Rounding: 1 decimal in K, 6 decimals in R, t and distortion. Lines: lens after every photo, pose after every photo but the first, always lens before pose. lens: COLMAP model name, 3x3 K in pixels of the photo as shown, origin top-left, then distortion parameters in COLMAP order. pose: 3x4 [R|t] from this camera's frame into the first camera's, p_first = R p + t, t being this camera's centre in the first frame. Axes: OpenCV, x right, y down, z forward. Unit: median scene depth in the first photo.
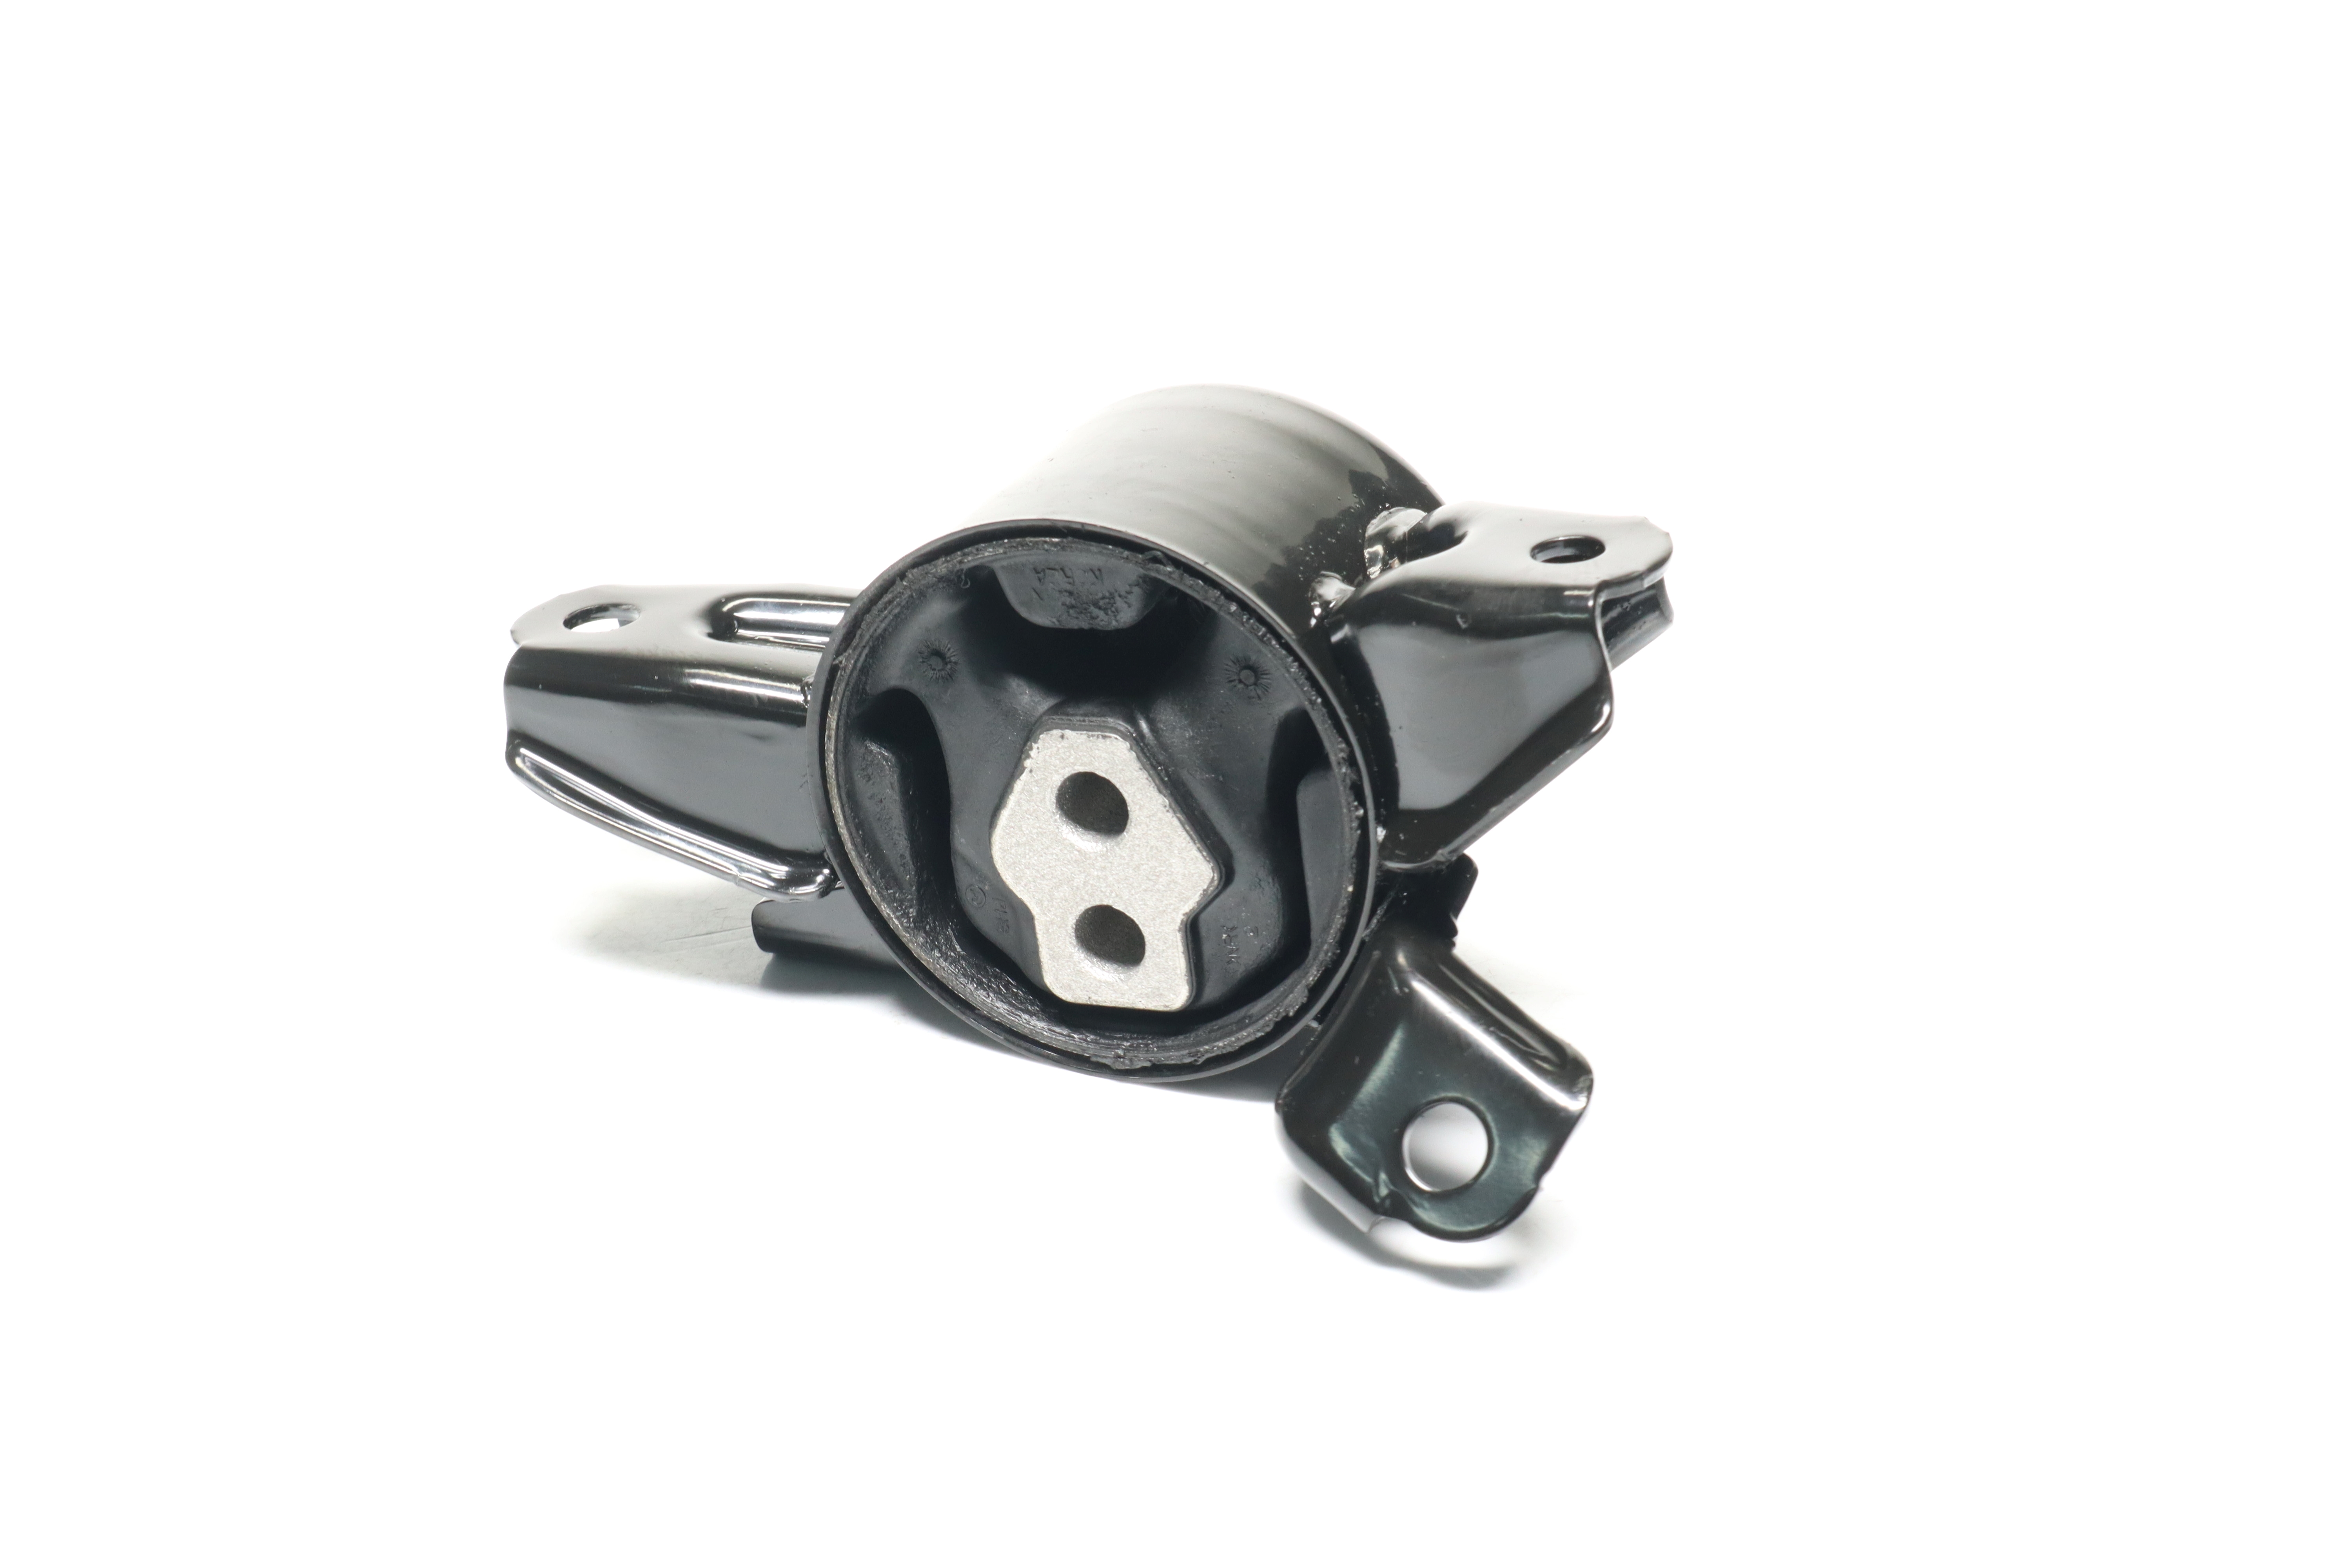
lens RADIAL K [[2368.5, 0, 1176.0], [0, 2368.5, 784.0], [0, 0, 1]] dist [-0.006500, -0.000566]
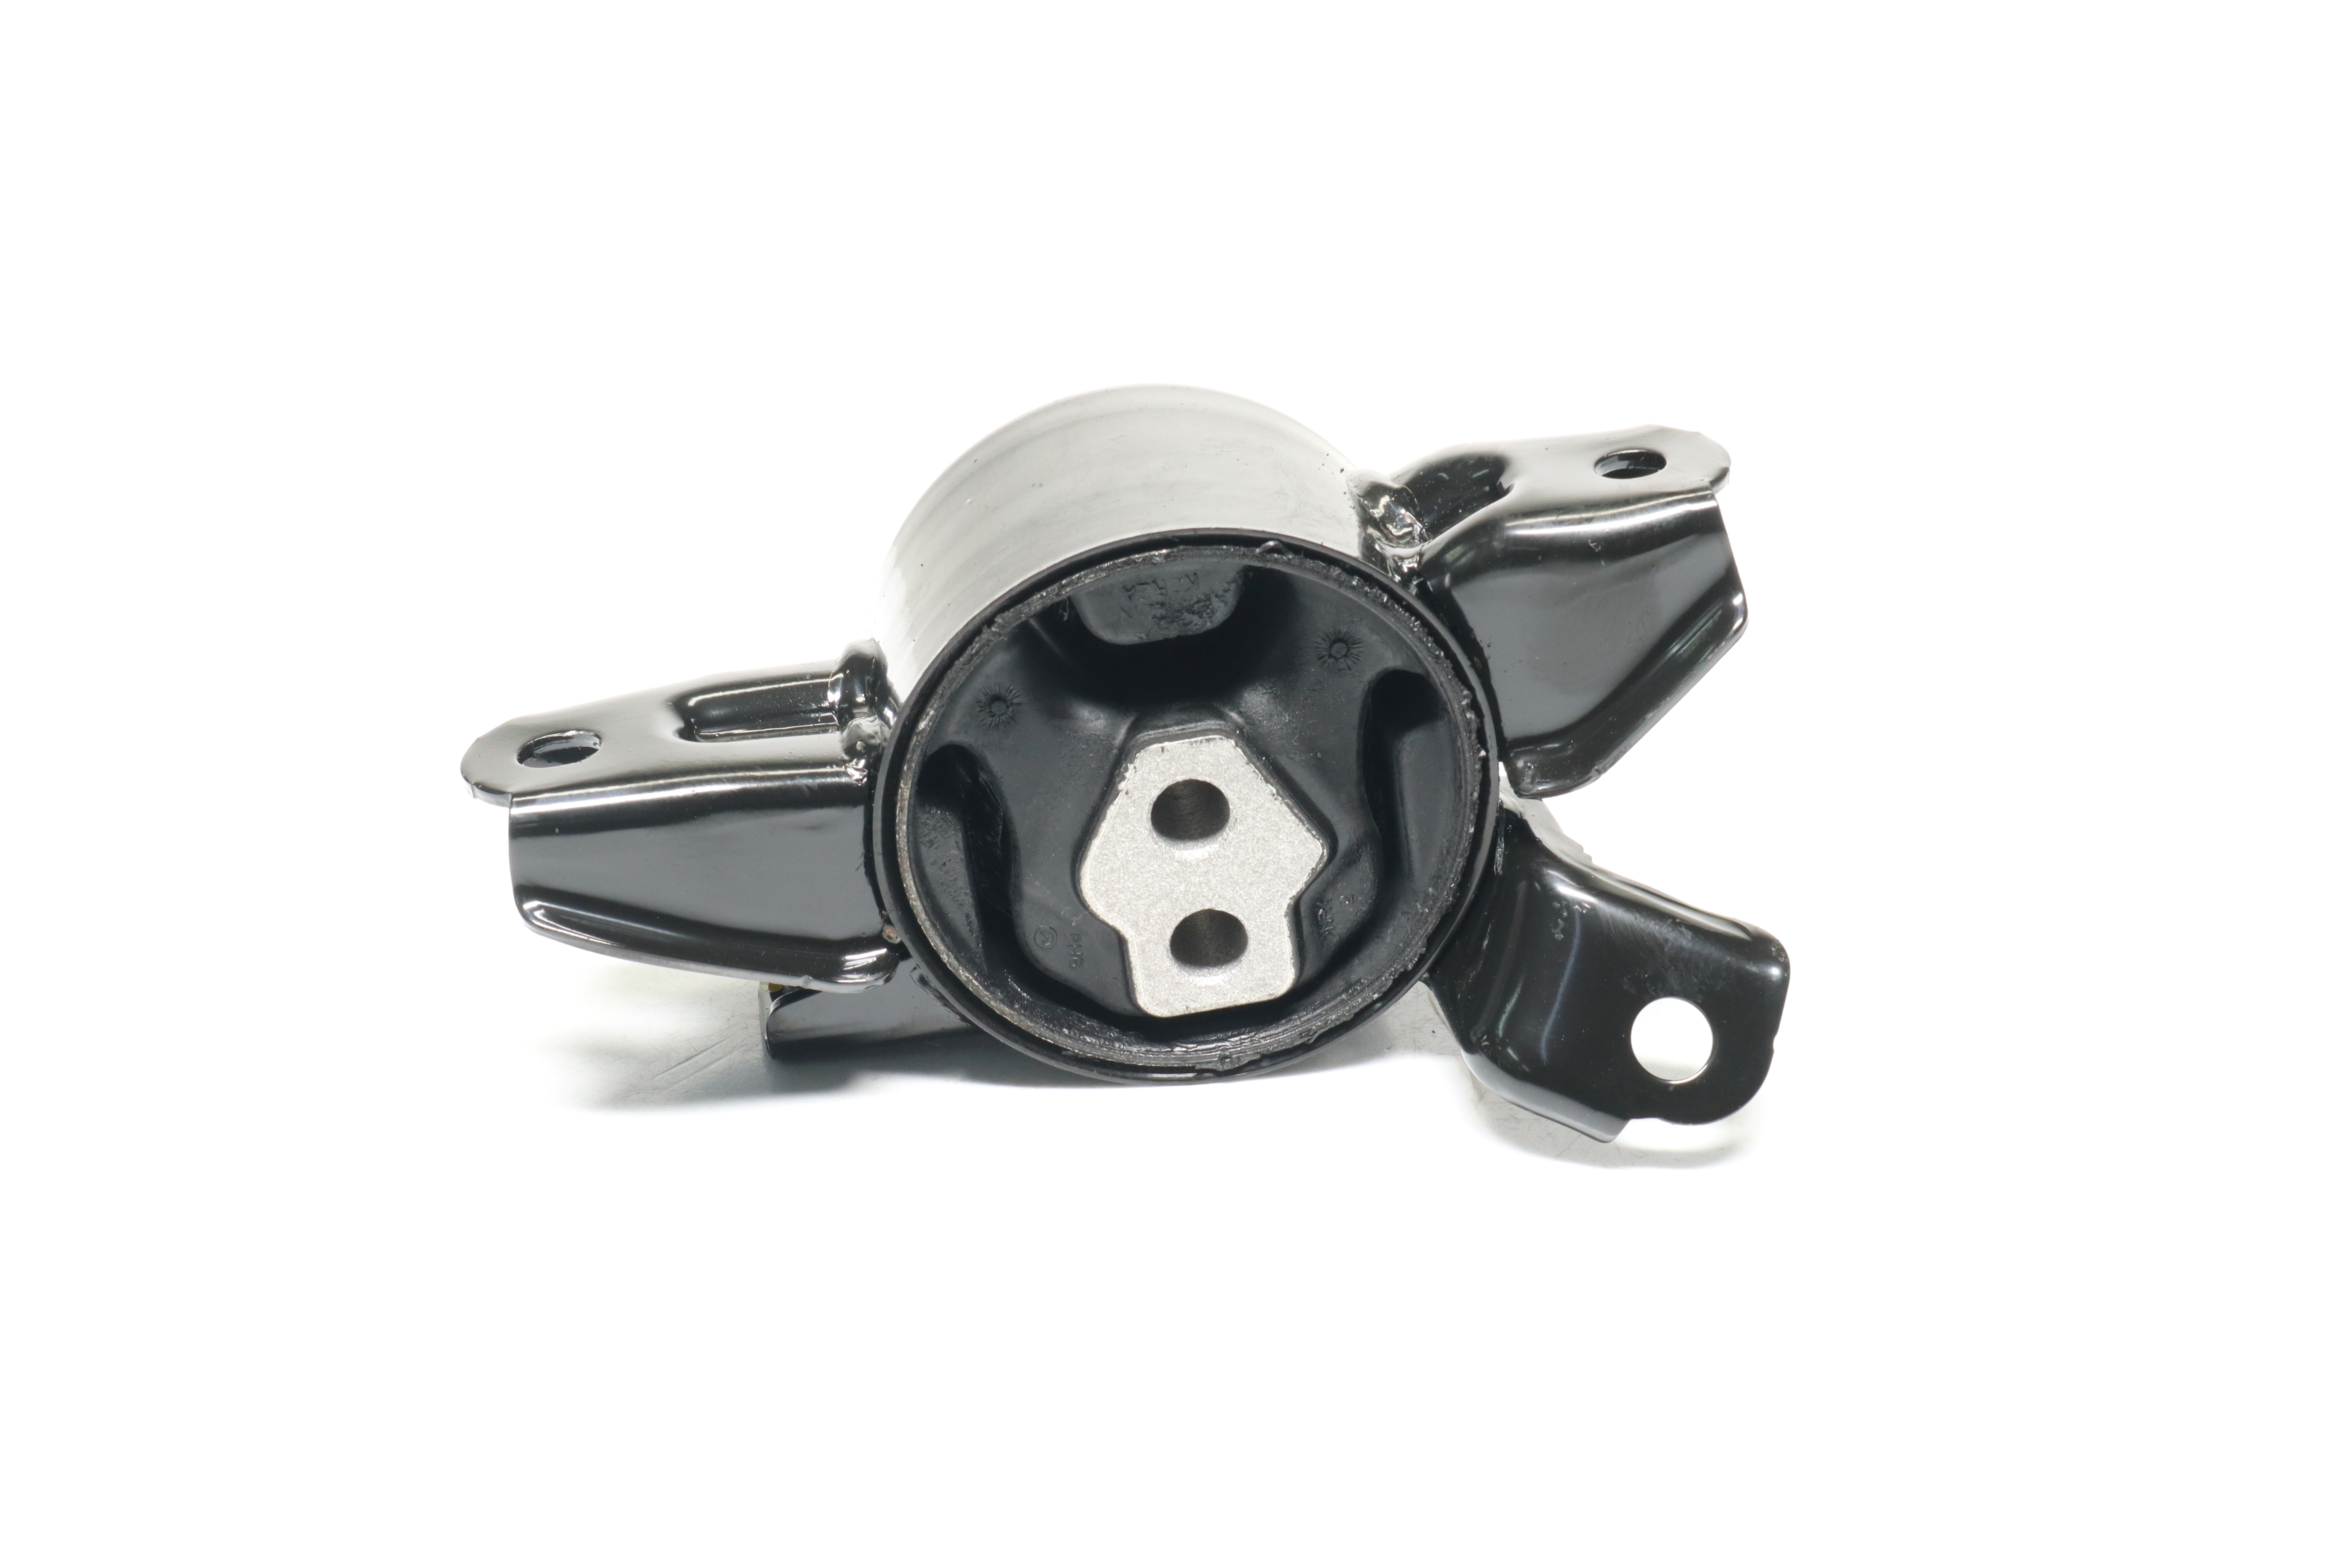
lens RADIAL K [[2369.0, 0, 1176.0], [0, 2369.0, 784.0], [0, 0, 1]] dist [0.007886, 0.000963]
pose [[0.924975, -0.224198, 0.306849, -0.348021], [0.225997, 0.973661, 0.030148, -0.034504], [-0.305526, 0.041461, 0.951281, 0.054234]]
